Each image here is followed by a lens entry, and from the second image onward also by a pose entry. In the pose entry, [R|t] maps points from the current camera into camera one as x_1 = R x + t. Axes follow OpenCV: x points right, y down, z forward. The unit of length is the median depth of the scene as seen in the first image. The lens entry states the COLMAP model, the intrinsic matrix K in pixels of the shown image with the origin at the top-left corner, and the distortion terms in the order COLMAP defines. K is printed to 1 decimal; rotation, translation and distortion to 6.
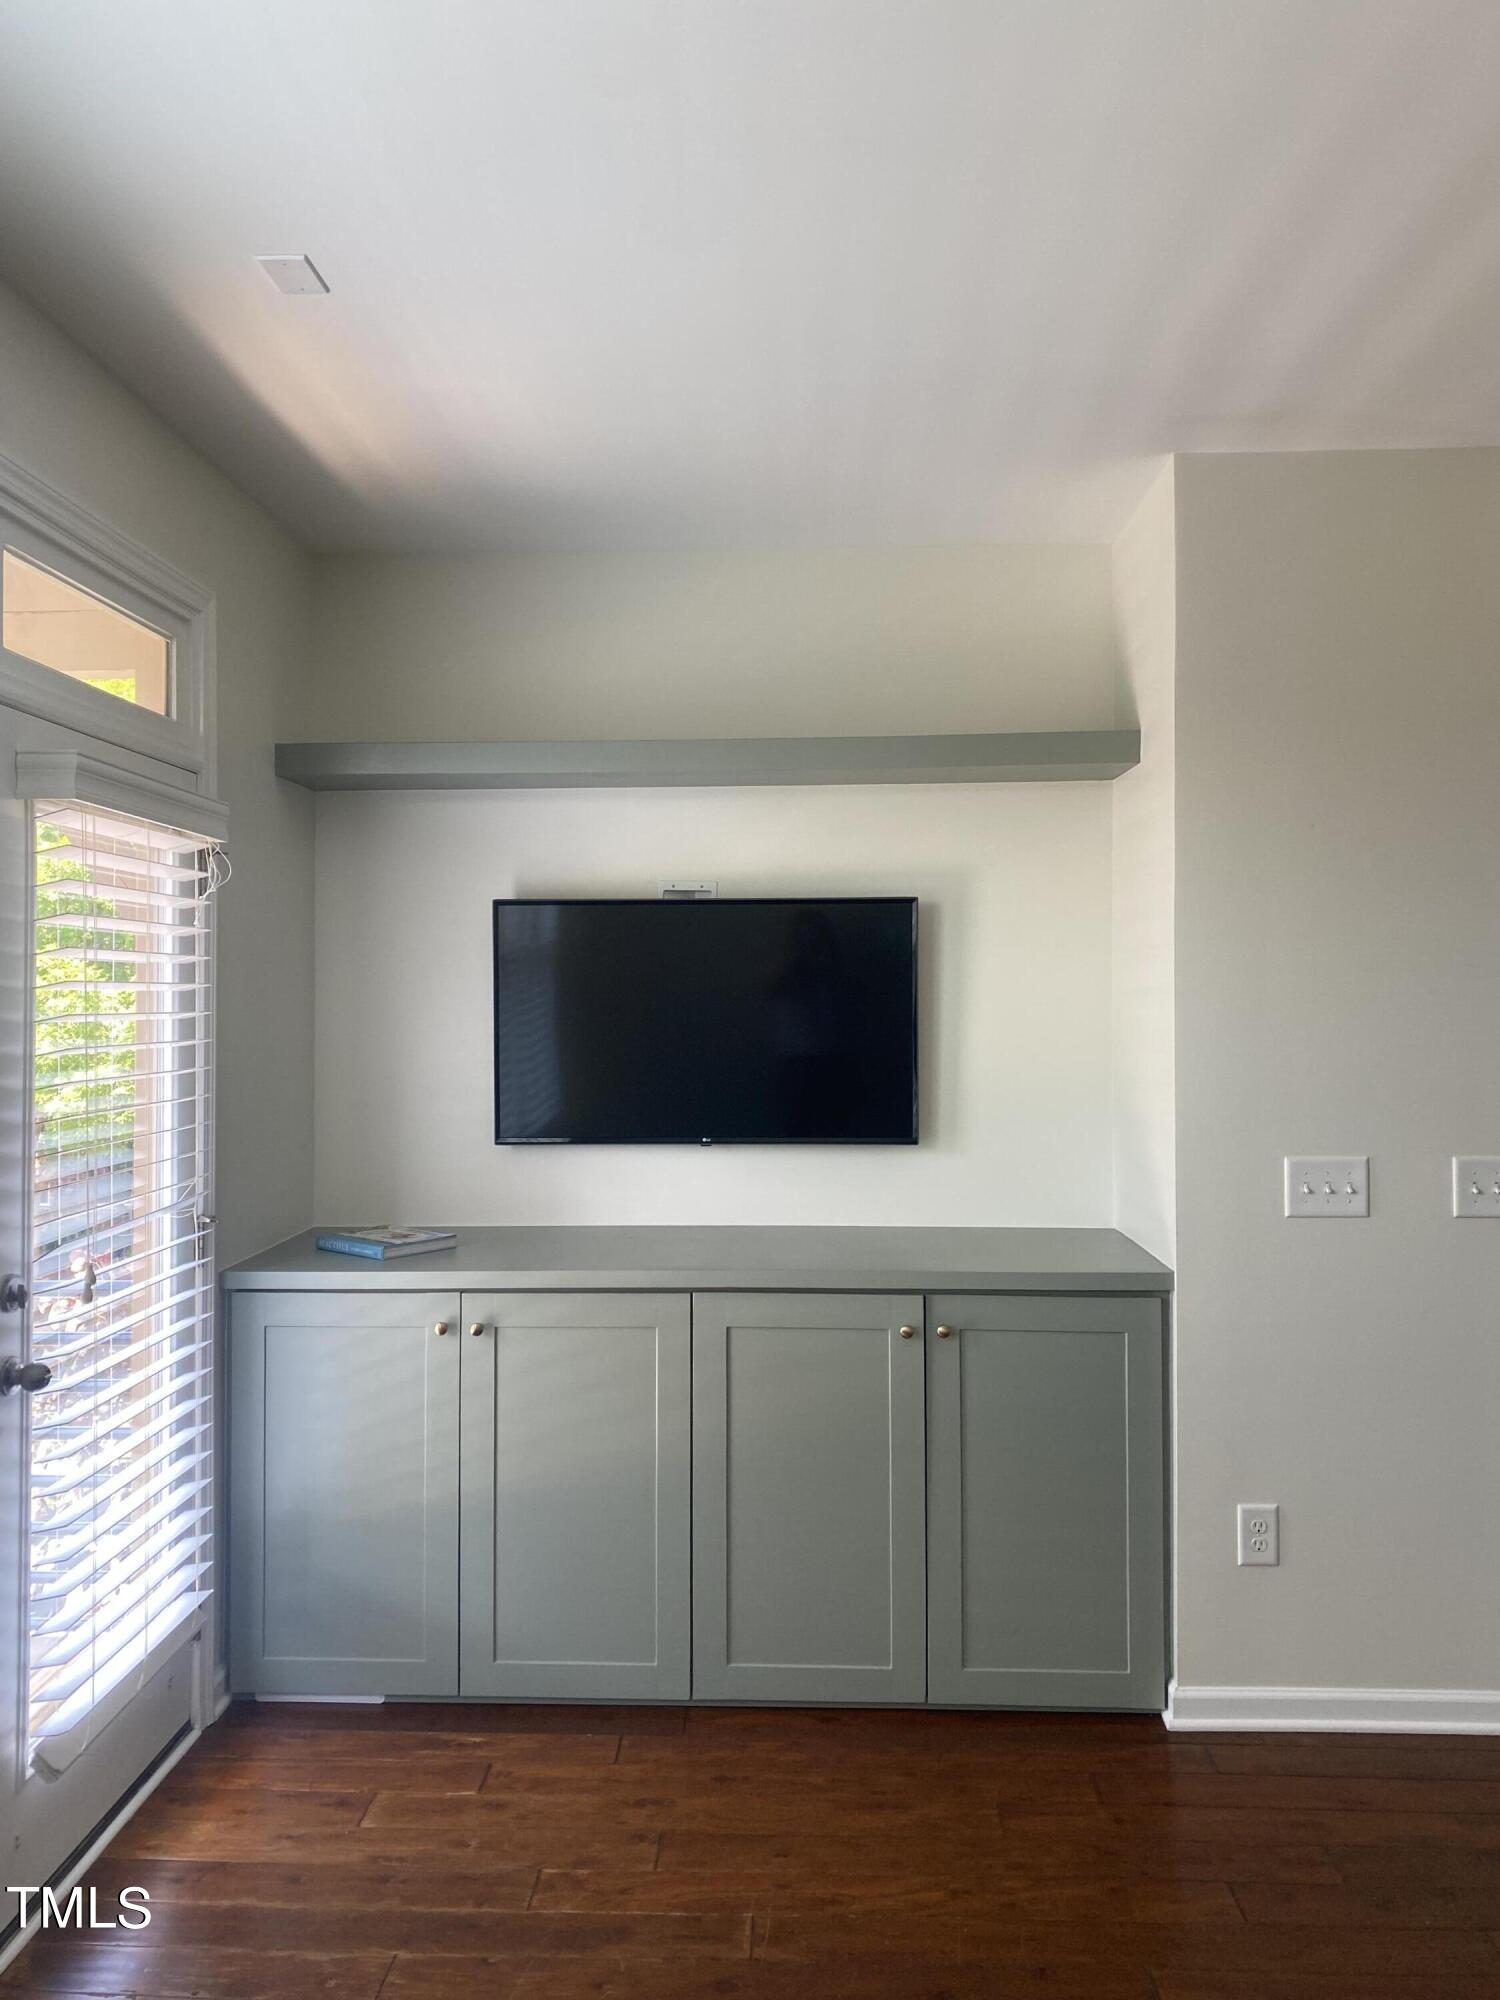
lens RADIAL K [[1619.8, 0, 752.2], [0, 1619.8, 987.7], [0, 0, 1]] dist [0.017014, 0.001471]
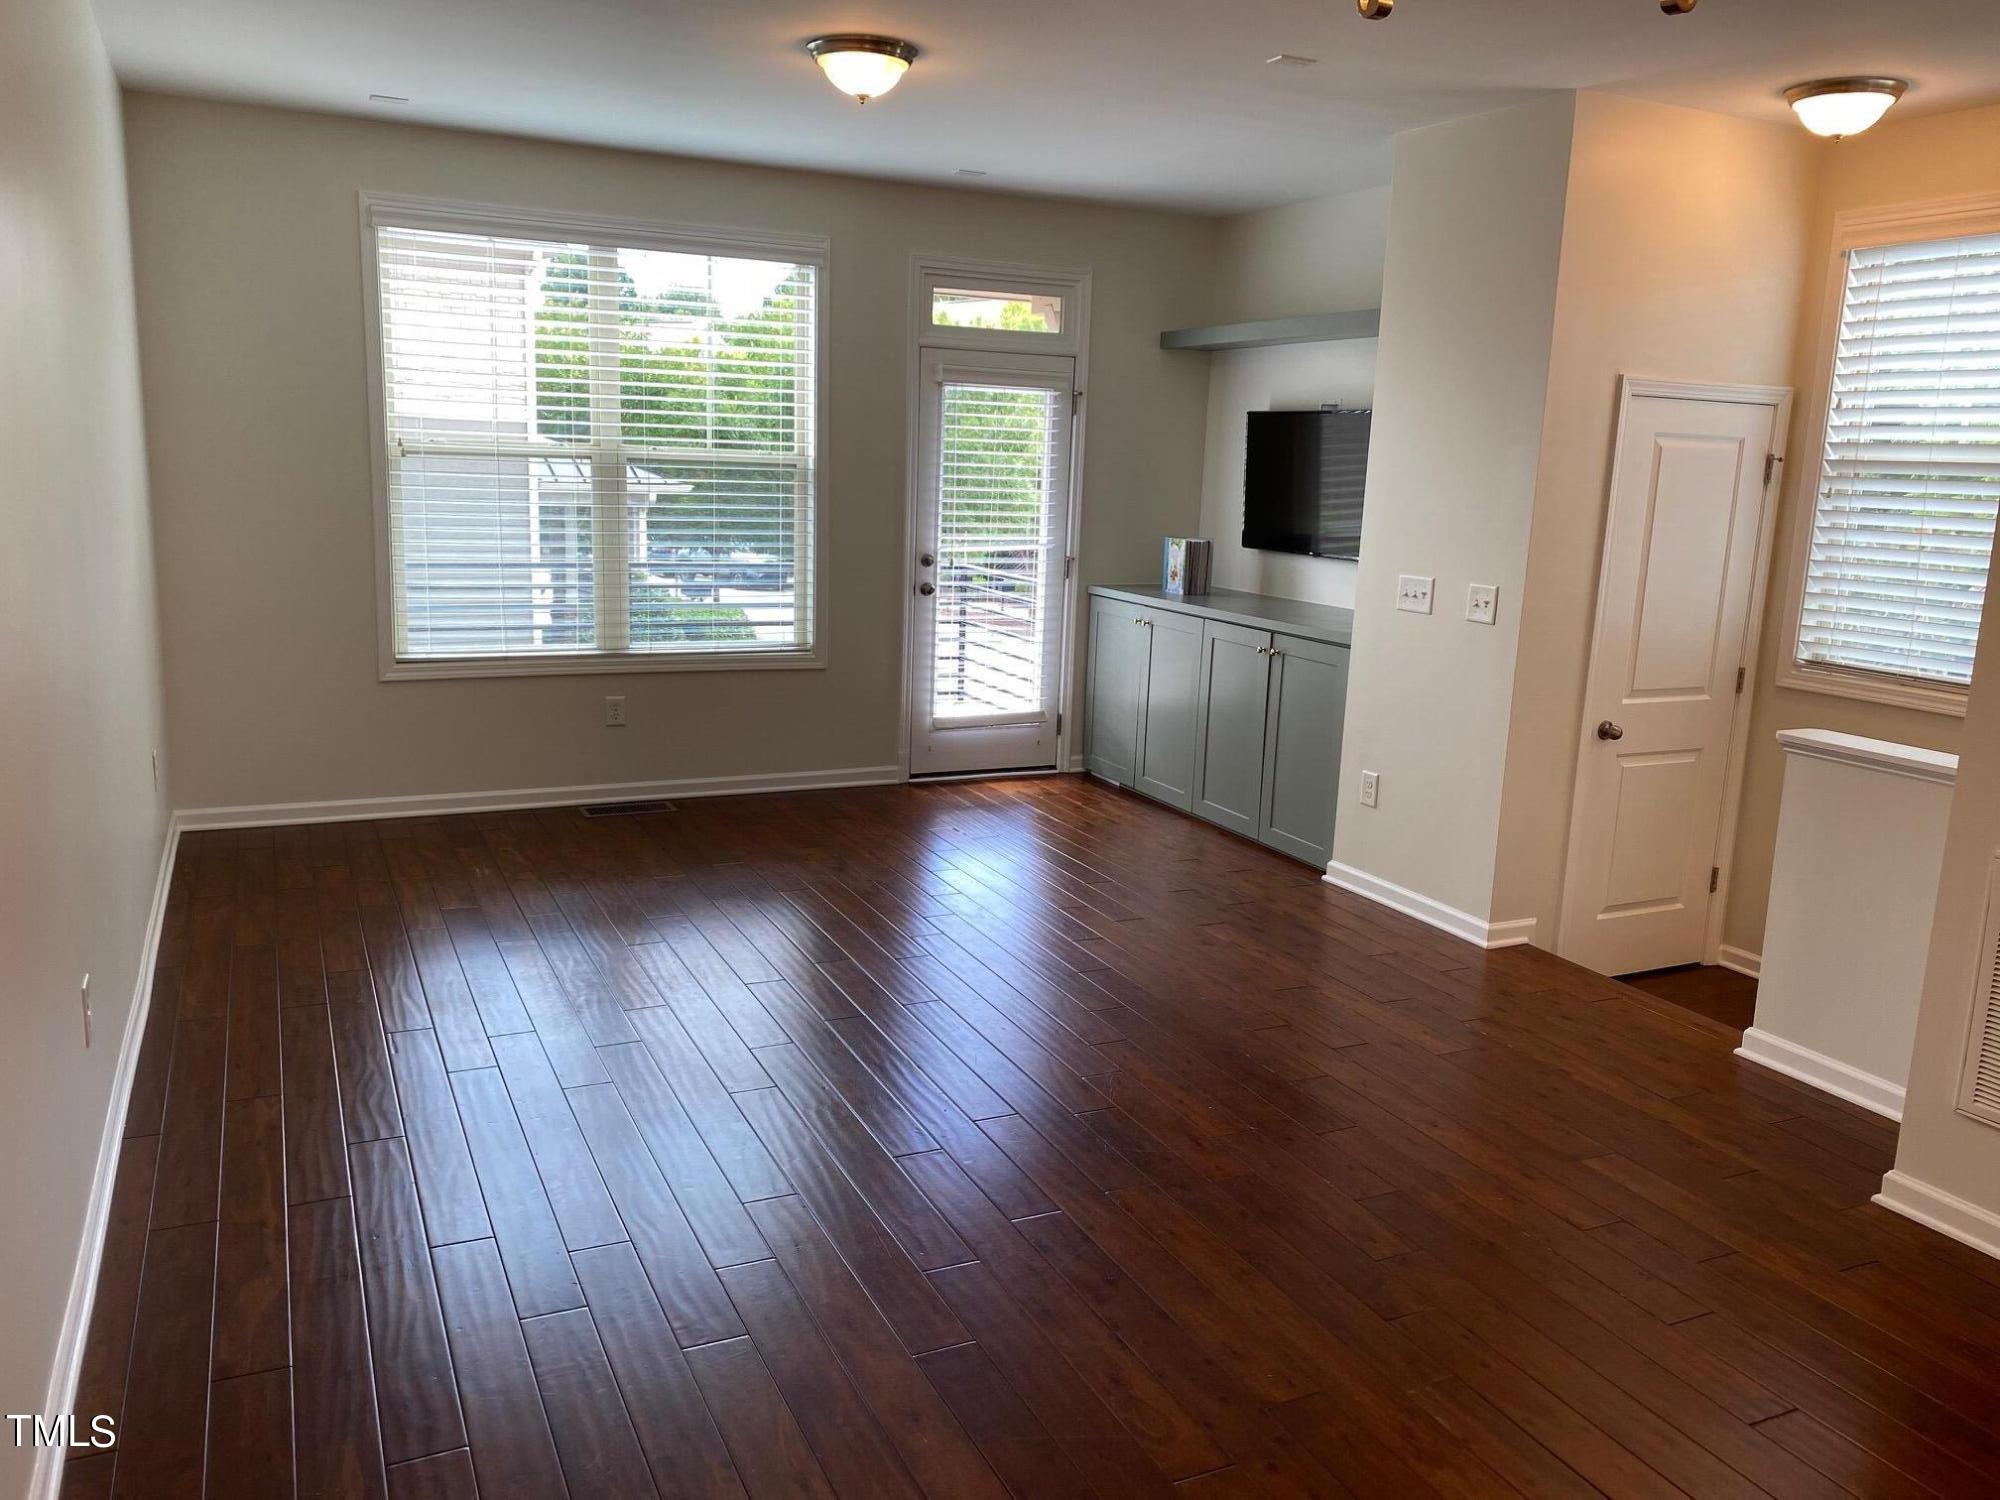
lens RADIAL K [[1534.1, 0, 1006.0], [0, 1534.1, 754.0], [0, 0, 1]] dist [0.077290, -0.000231]
pose [[0.471880, 0.190291, -0.860882, 1.505373], [-0.021914, 0.978660, 0.204313, -0.029868], [0.881390, -0.077546, 0.465980, -0.111906]]
